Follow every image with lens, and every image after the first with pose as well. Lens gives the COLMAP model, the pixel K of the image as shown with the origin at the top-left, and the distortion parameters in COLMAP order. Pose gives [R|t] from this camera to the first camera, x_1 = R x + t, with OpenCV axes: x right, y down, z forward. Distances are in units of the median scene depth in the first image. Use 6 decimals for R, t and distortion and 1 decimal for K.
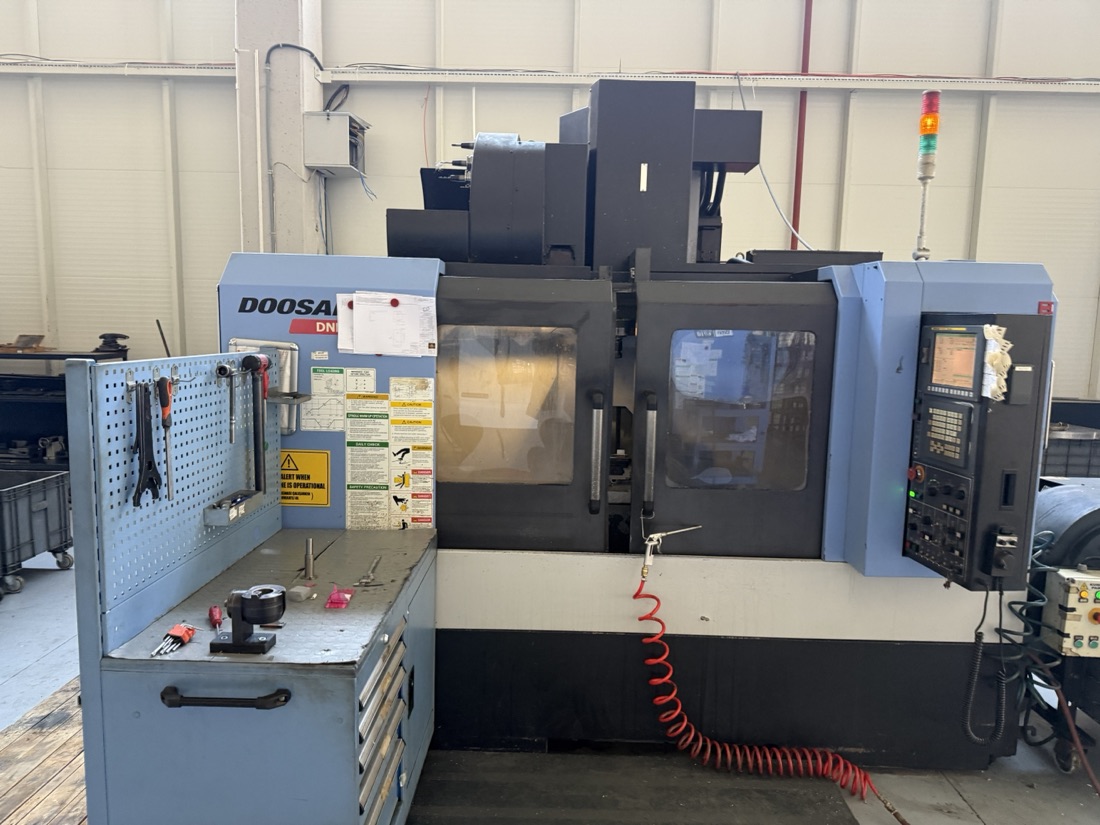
lens RADIAL K [[738.9, 0, 550.0], [0, 738.9, 412.5], [0, 0, 1]] dist [-0.002476, 0.000020]
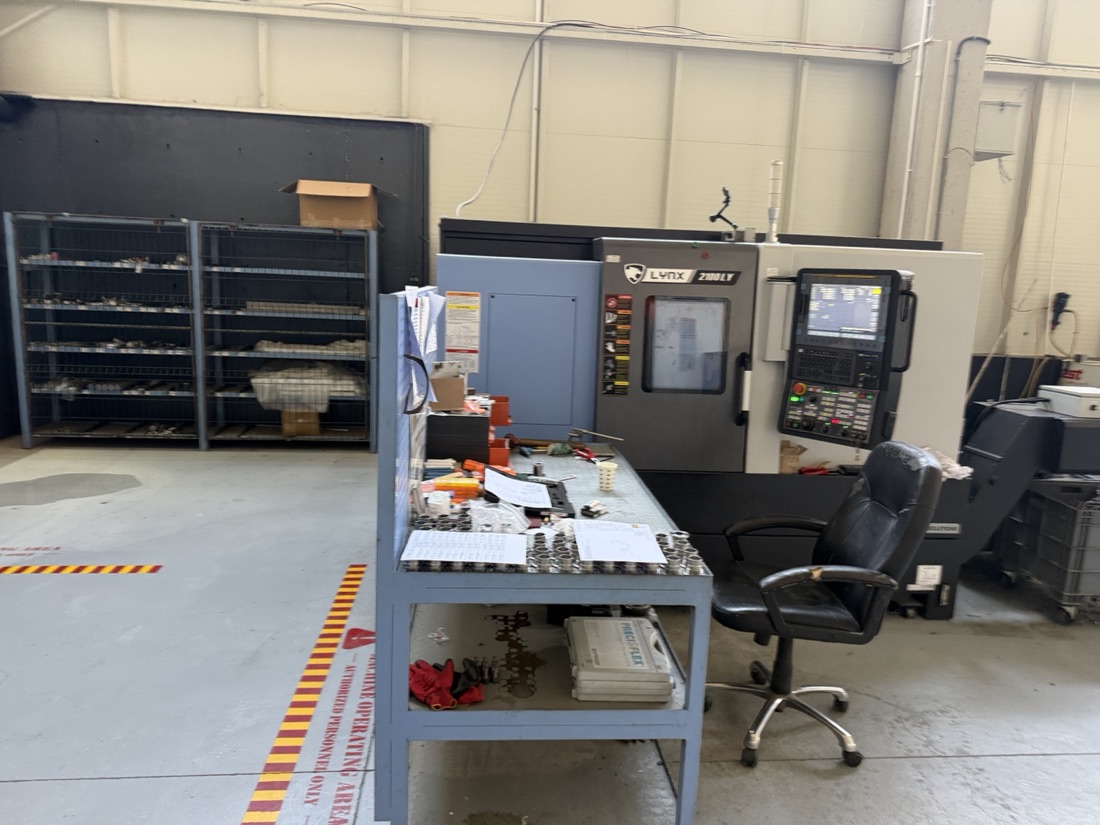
lens RADIAL K [[738.9, 0, 550.0], [0, 738.9, 412.5], [0, 0, 1]] dist [-0.002476, 0.000020]
pose [[0.993923, 0.000448, 0.110076, -1.068676], [-0.007087, 0.998178, 0.059928, -0.011565], [-0.109849, -0.060344, 0.992115, -0.032717]]
